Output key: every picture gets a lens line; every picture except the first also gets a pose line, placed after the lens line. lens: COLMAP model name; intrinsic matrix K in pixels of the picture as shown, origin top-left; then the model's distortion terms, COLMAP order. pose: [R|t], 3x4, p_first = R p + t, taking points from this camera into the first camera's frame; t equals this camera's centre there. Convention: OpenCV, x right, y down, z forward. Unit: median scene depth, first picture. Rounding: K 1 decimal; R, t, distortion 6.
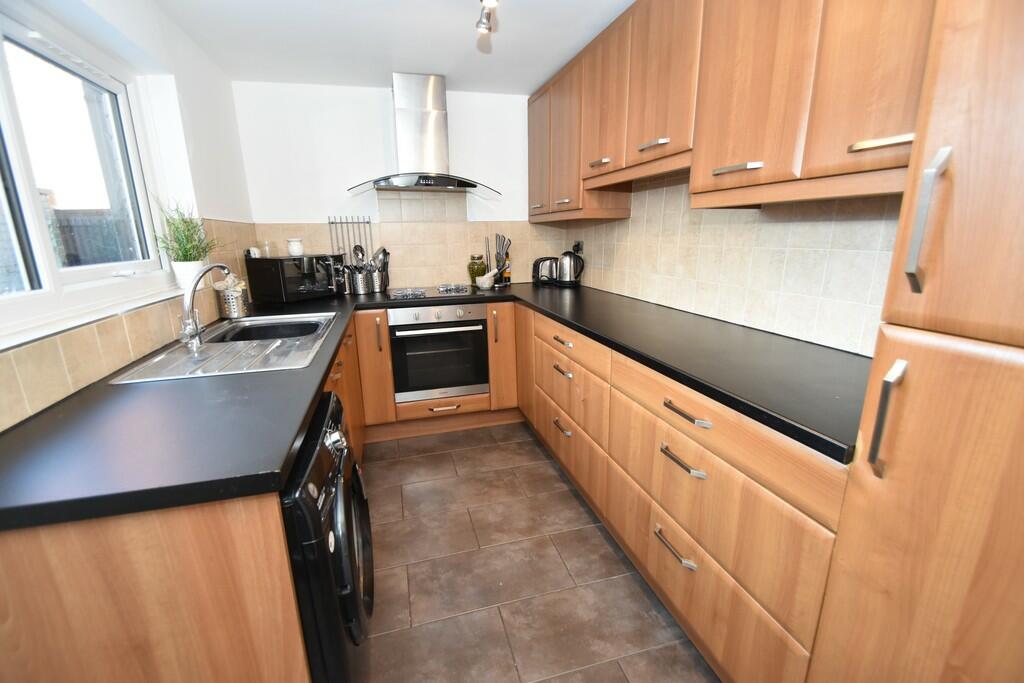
lens RADIAL K [[452.5, 0, 515.2], [0, 452.5, 349.1], [0, 0, 1]] dist [0.020018, -0.000549]
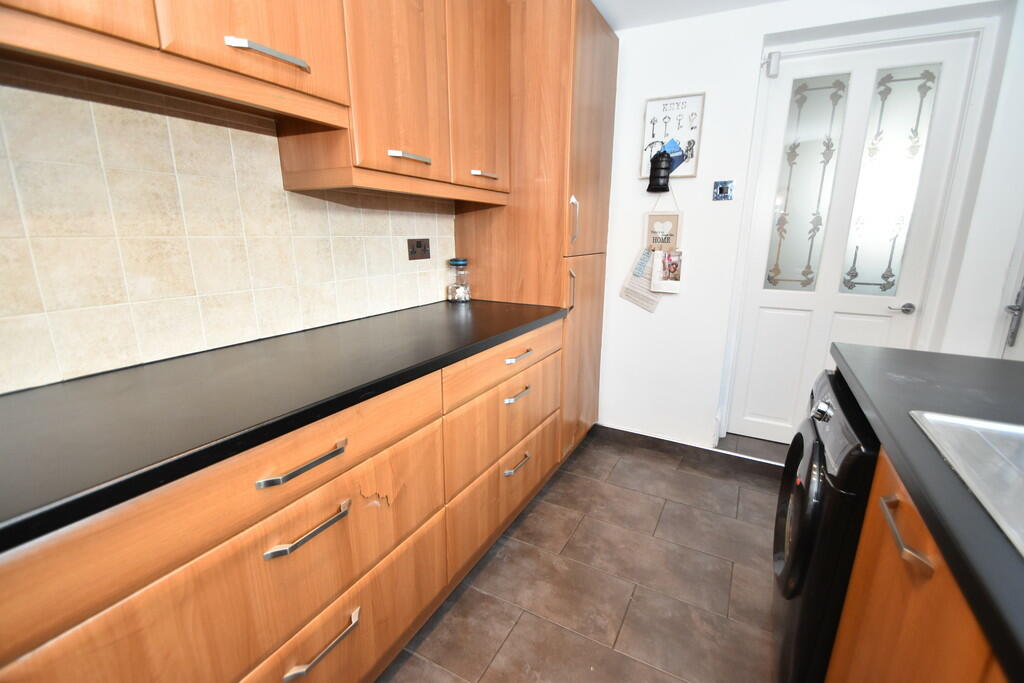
lens RADIAL K [[452.5, 0, 515.2], [0, 452.5, 349.1], [0, 0, 1]] dist [0.020018, -0.000549]
pose [[-0.722947, -0.163507, 0.671277, -0.394790], [0.177571, 0.894983, 0.409235, -0.332642], [-0.667695, 0.415055, -0.617991, 1.435028]]
